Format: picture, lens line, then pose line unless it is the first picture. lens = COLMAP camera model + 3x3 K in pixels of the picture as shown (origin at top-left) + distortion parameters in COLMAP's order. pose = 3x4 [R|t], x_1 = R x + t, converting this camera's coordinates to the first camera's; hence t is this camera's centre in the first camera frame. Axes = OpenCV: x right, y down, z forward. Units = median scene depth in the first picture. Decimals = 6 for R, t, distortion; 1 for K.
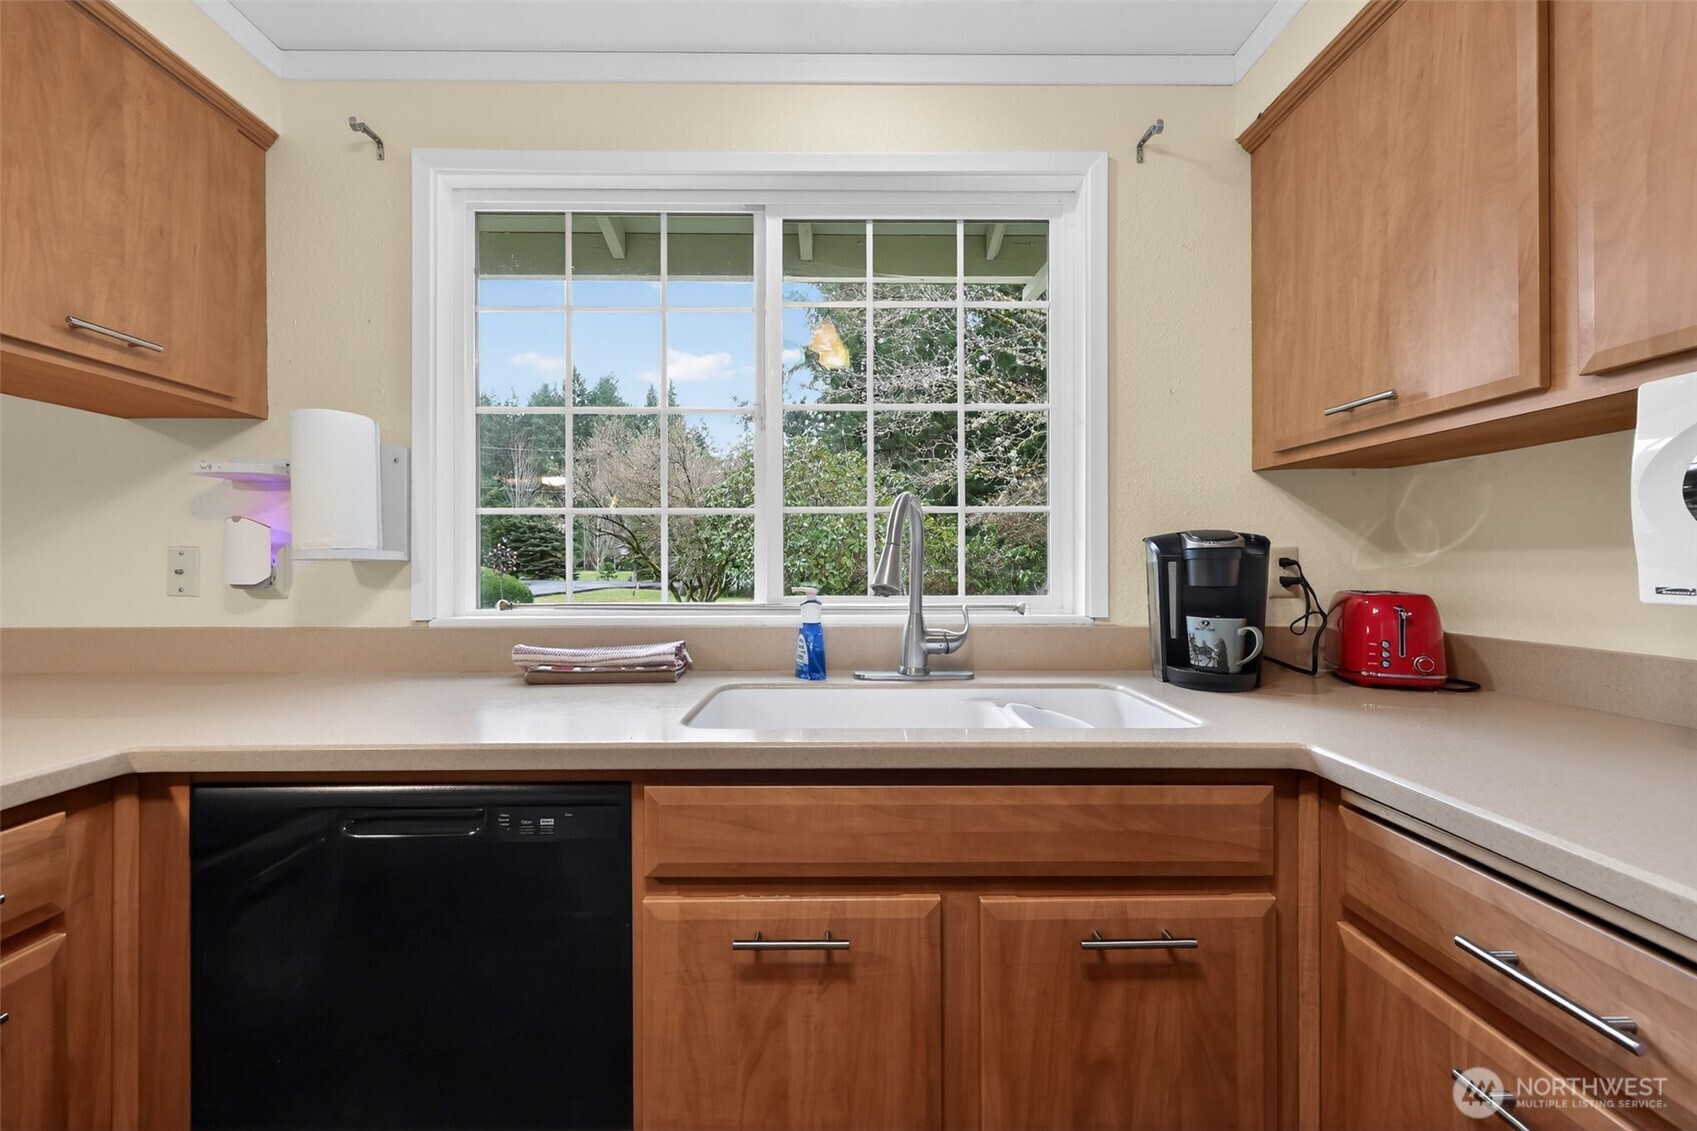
lens RADIAL K [[690.0, 0, 843.1], [0, 690.0, 564.4], [0, 0, 1]] dist [0.000219, 0.000021]
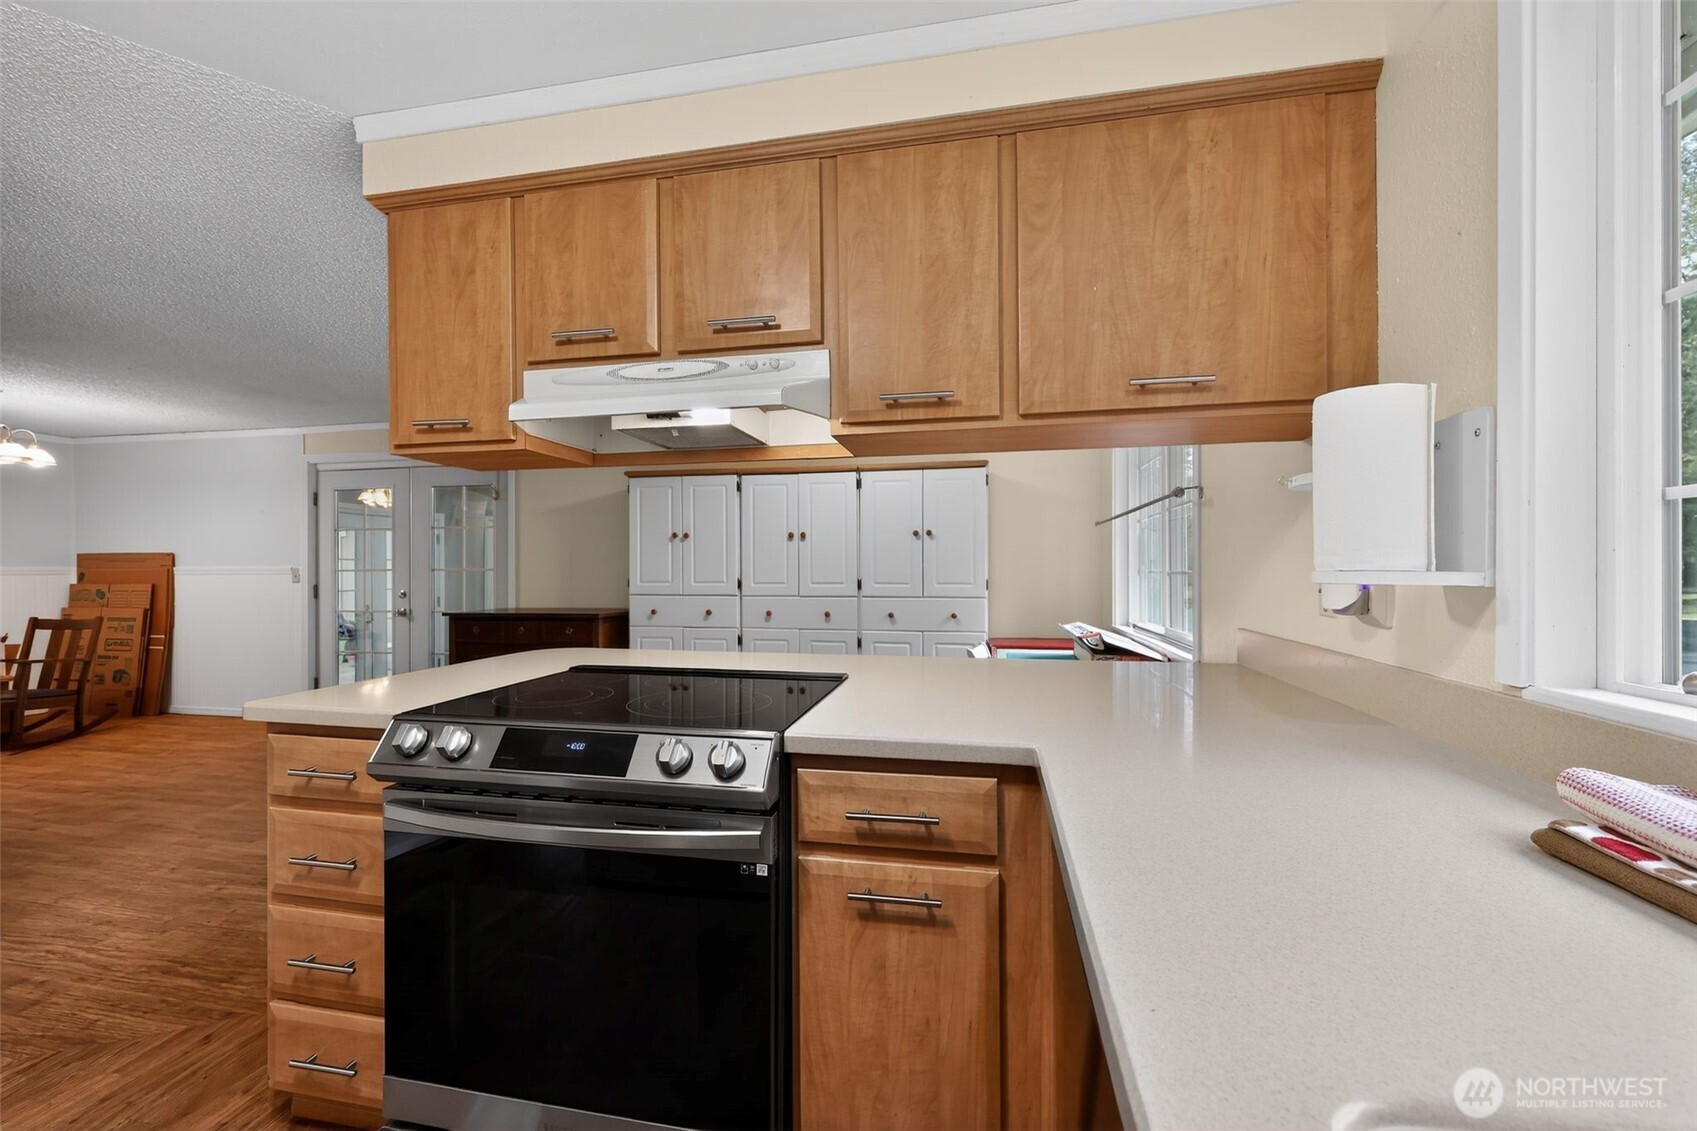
lens RADIAL K [[690.0, 0, 841.9], [0, 690.0, 568.4], [0, 0, 1]] dist [0.000219, 0.000021]
pose [[-0.225878, 0.004102, -0.974147, 0.129021], [0.003902, 0.999987, 0.003306, -0.028995], [0.974148, -0.003055, -0.225891, 0.611636]]
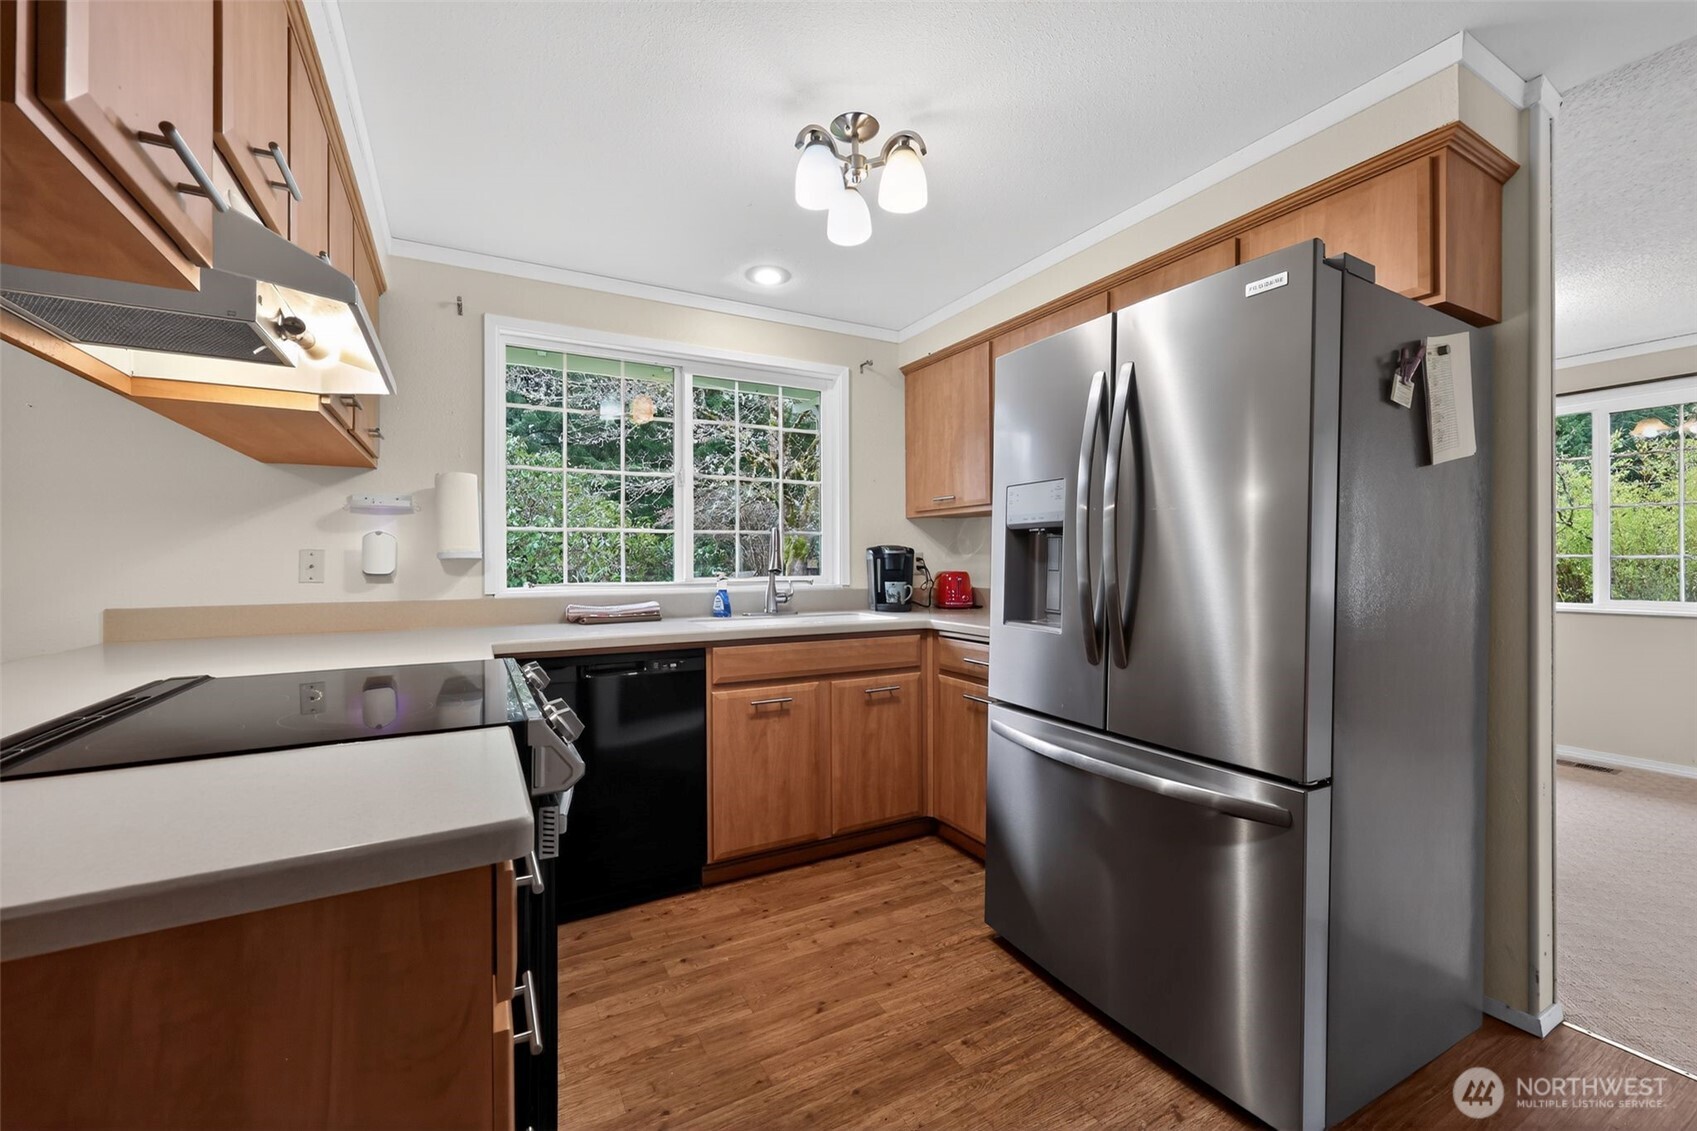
lens RADIAL K [[690.0, 0, 847.2], [0, 690.0, 561.2], [0, 0, 1]] dist [0.000219, 0.000021]
pose [[0.880954, -0.002862, 0.473192, -0.745241], [0.002717, 0.999996, 0.000990, 0.001342], [-0.473193, 0.000413, 0.880959, -1.034704]]
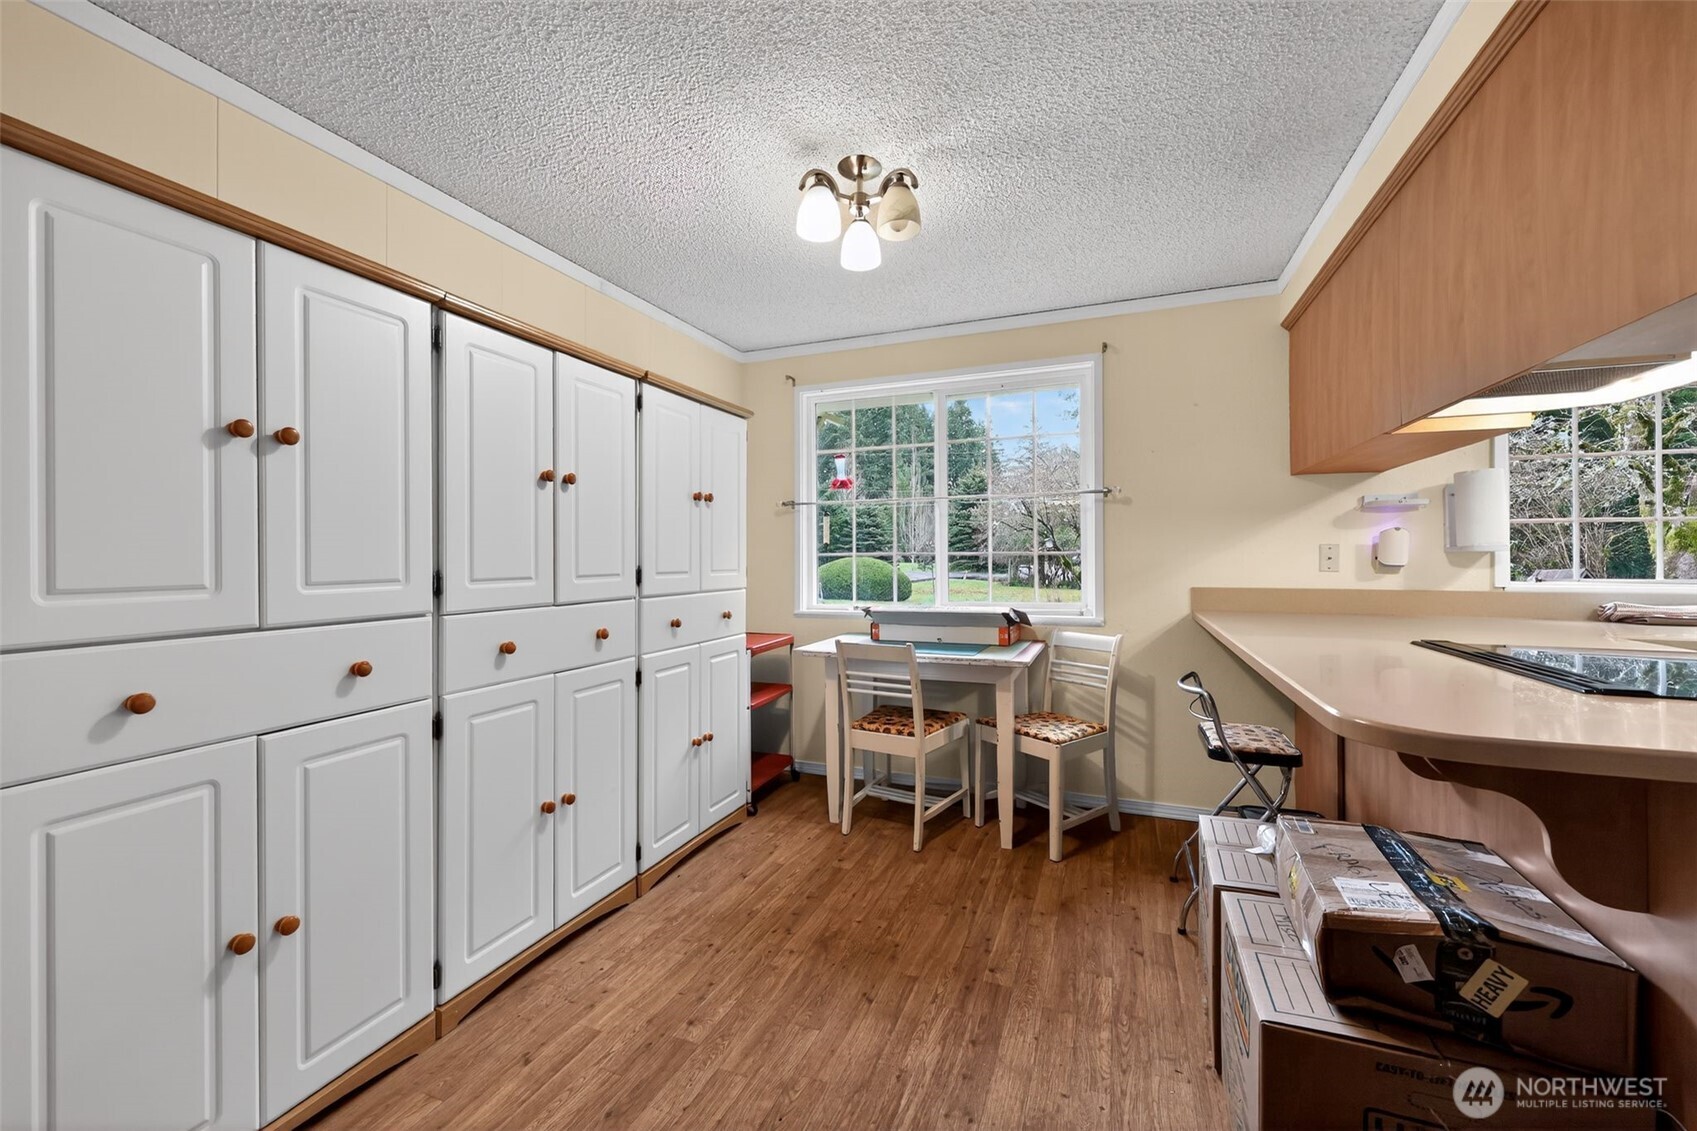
lens RADIAL K [[690.0, 0, 827.8], [0, 690.0, 554.8], [0, 0, 1]] dist [0.000219, 0.000021]
pose [[0.918675, -0.003113, -0.395002, -1.689085], [0.002371, 0.999994, -0.002365, 0.003032], [0.395007, 0.001236, 0.918677, -1.400802]]
